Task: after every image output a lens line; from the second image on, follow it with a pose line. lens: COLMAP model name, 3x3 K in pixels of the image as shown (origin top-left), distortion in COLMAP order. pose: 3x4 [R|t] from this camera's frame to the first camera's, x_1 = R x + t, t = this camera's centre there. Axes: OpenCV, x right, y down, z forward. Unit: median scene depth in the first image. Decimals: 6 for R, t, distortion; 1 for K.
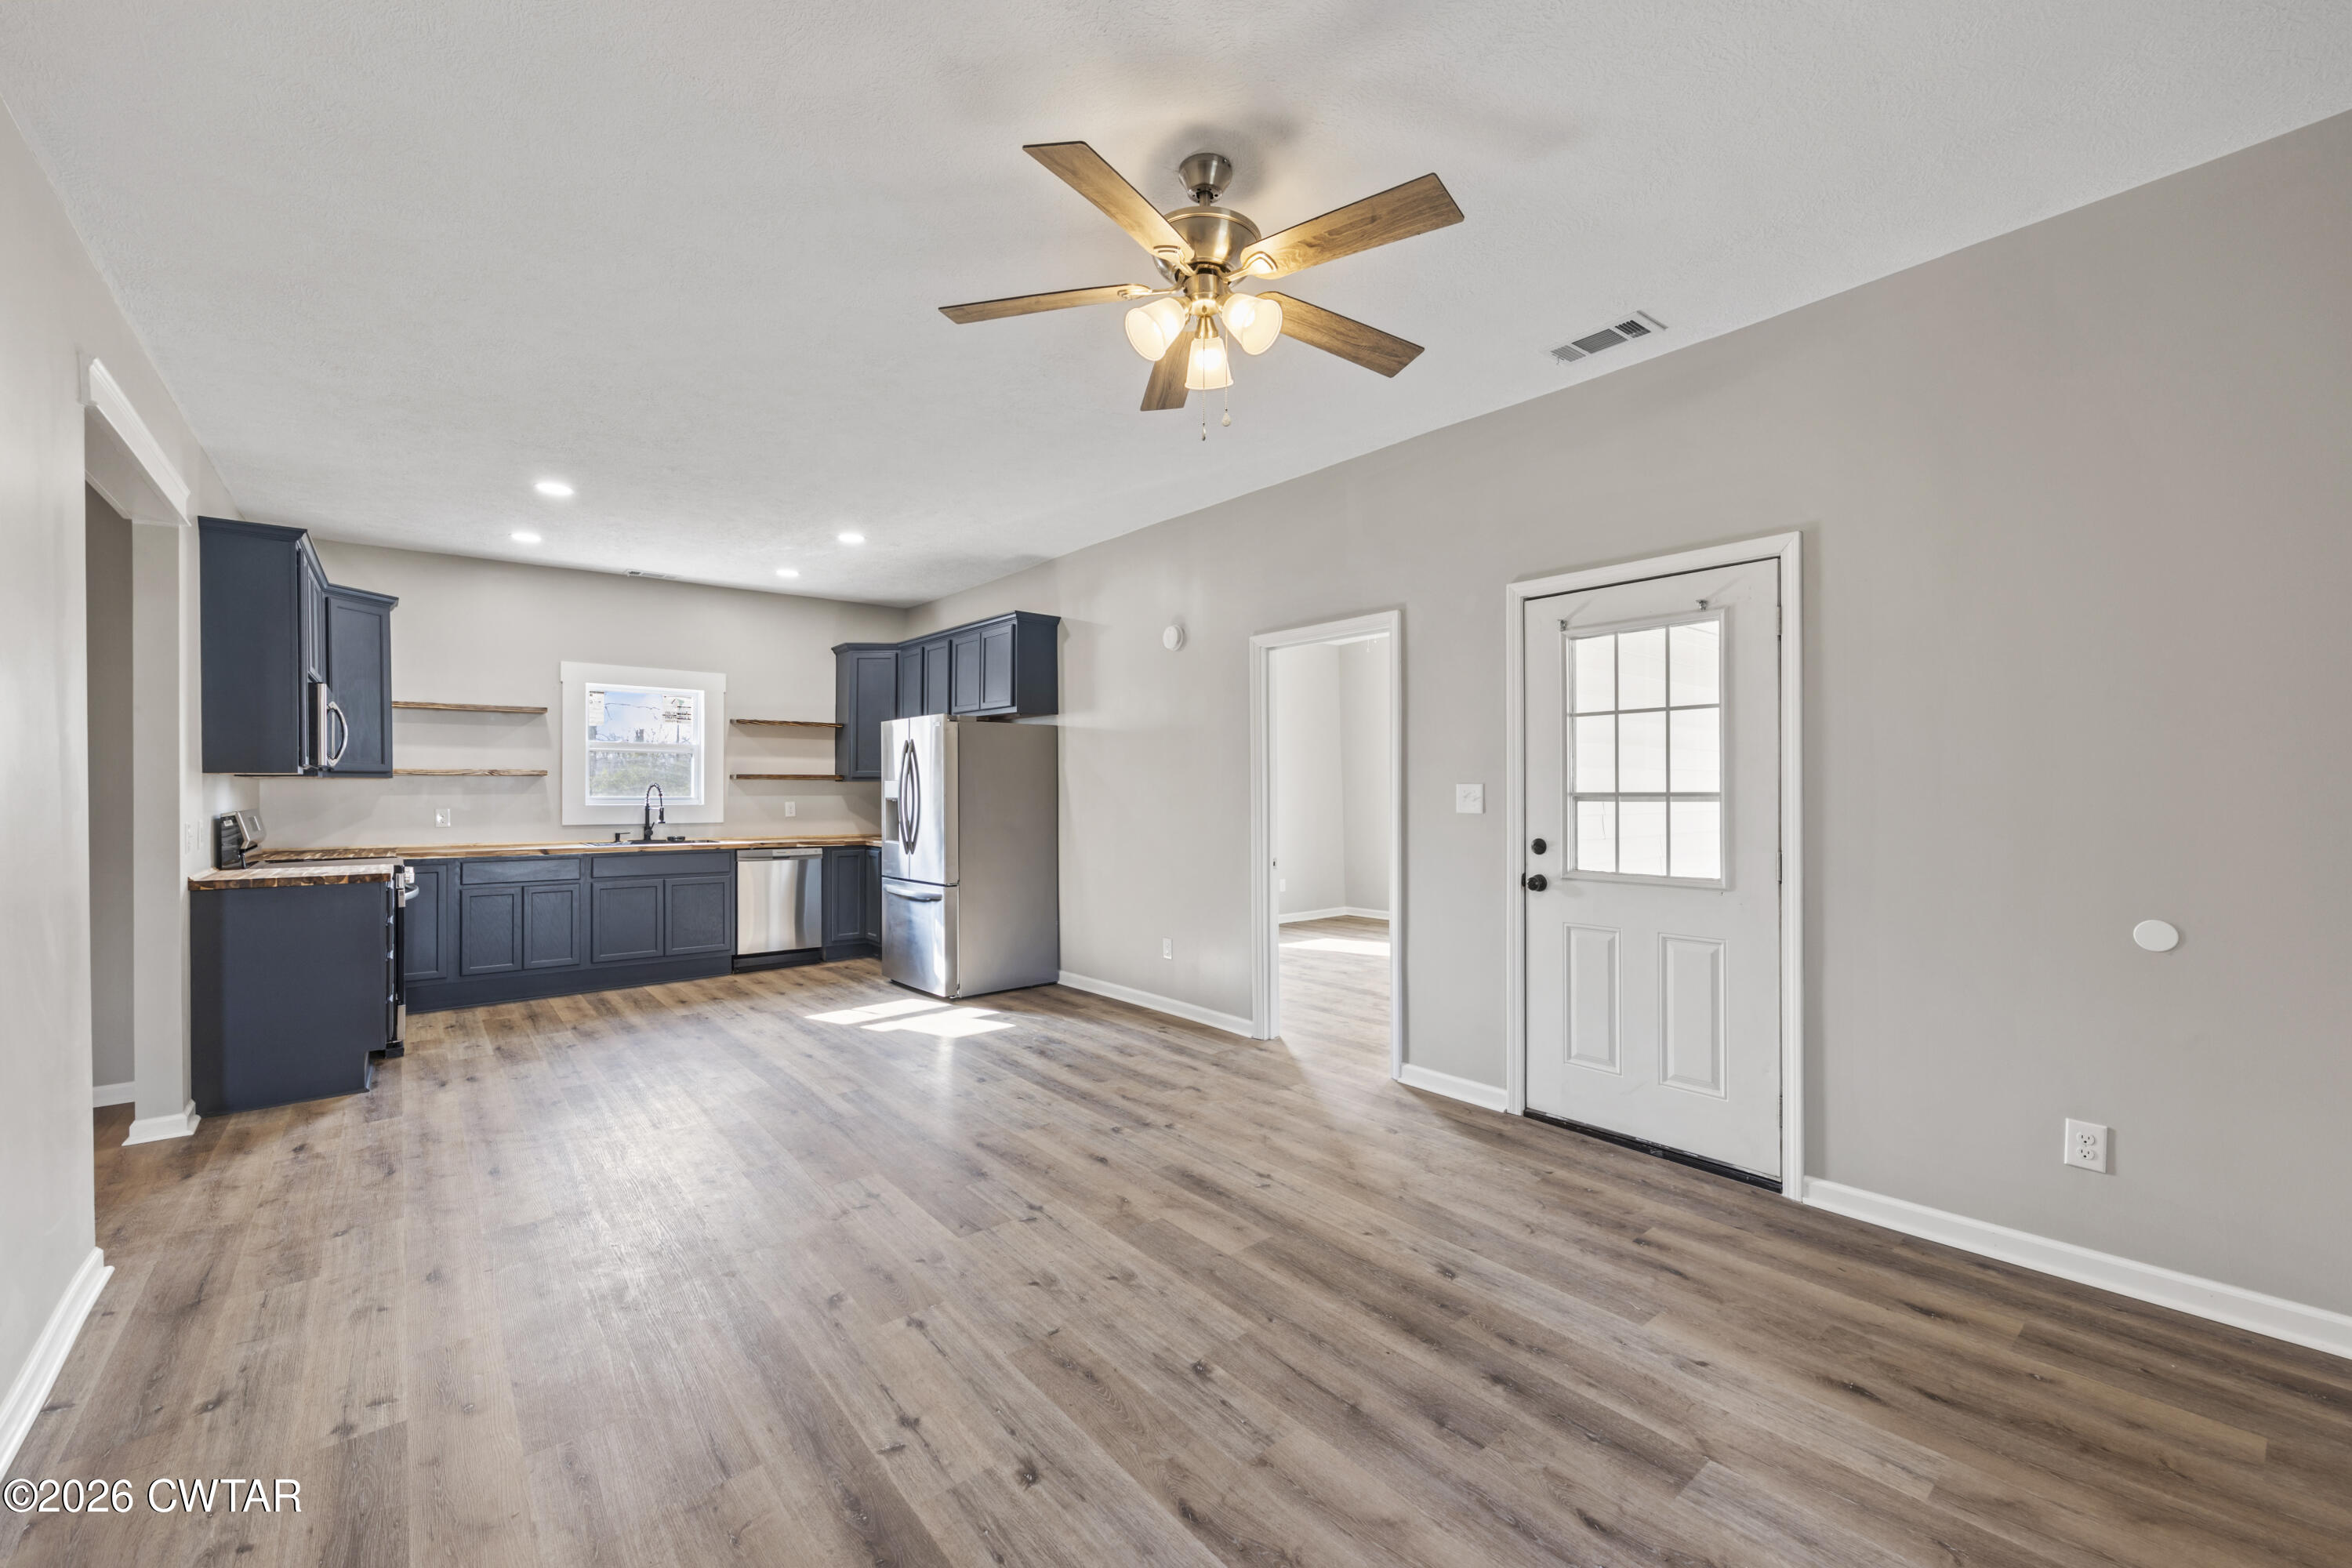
lens RADIAL K [[957.0, 0, 1188.7], [0, 957.0, 785.3], [0, 0, 1]] dist [-0.000258, 0.001152]
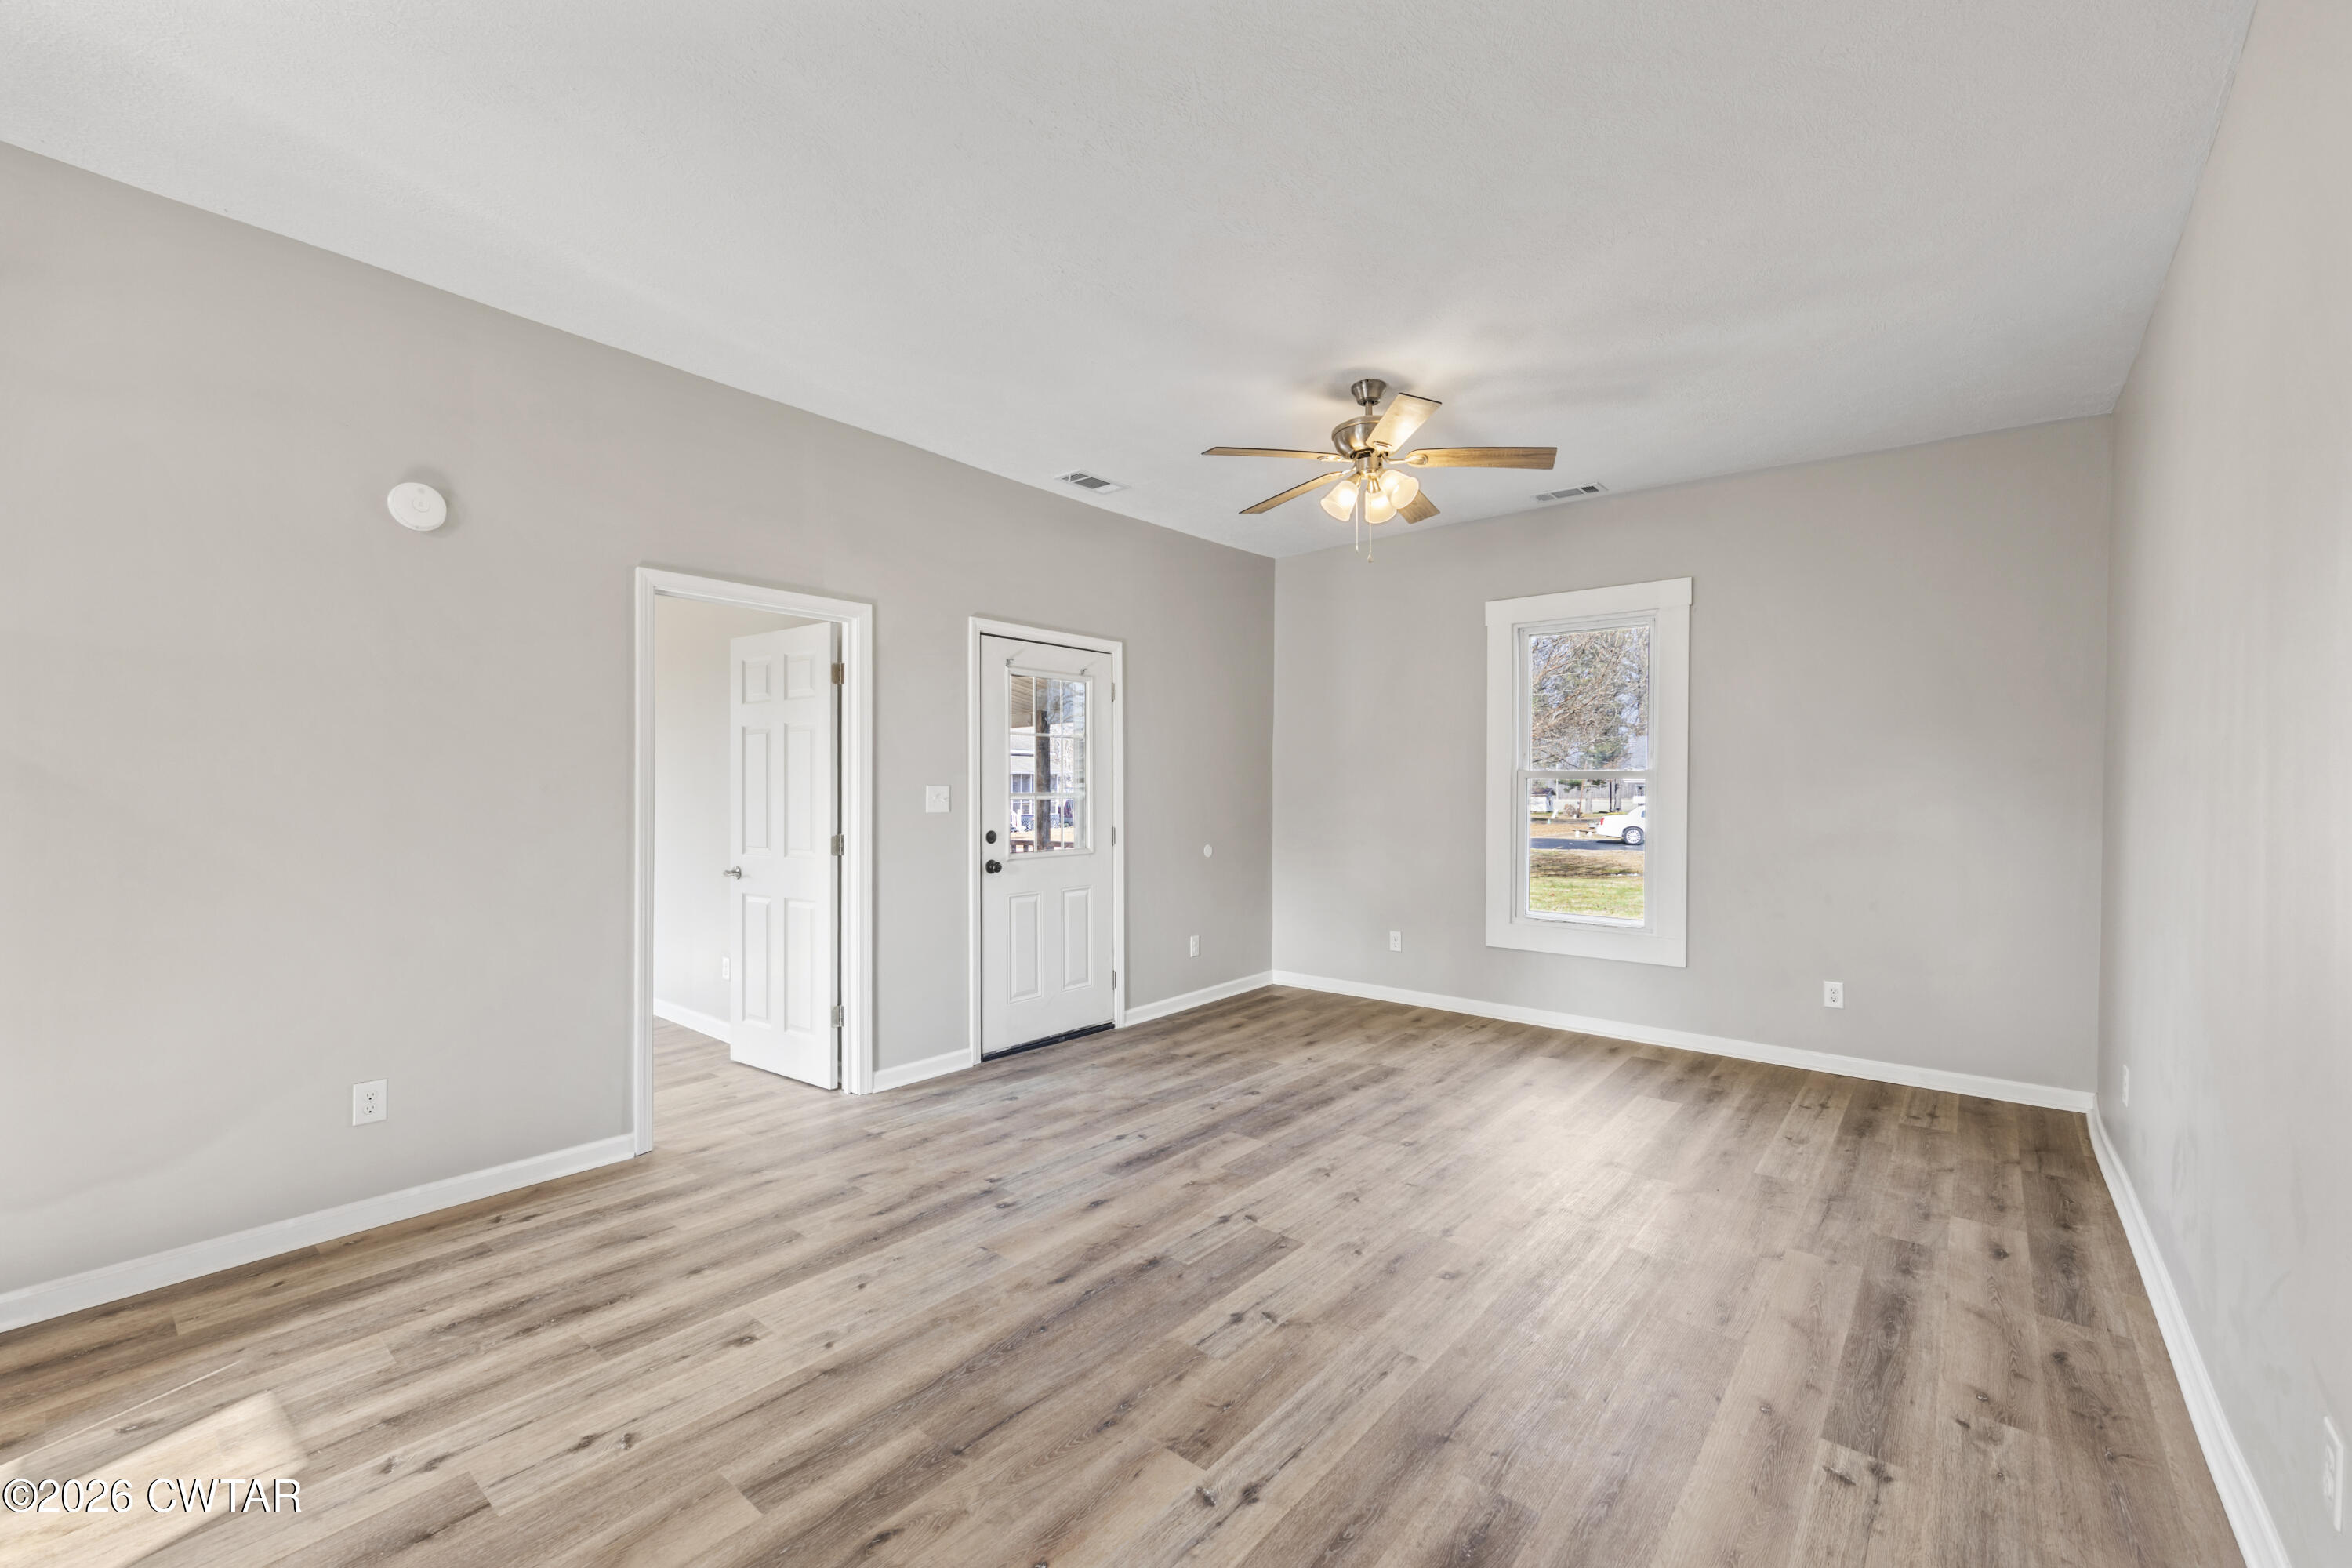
lens RADIAL K [[957.0, 0, 1190.0], [0, 957.0, 791.2], [0, 0, 1]] dist [-0.000258, 0.001152]
pose [[-0.187720, 0.002555, 0.982219, -1.054510], [-0.002535, 0.999992, -0.003086, 0.009091], [-0.982219, -0.003069, -0.187712, 1.157956]]
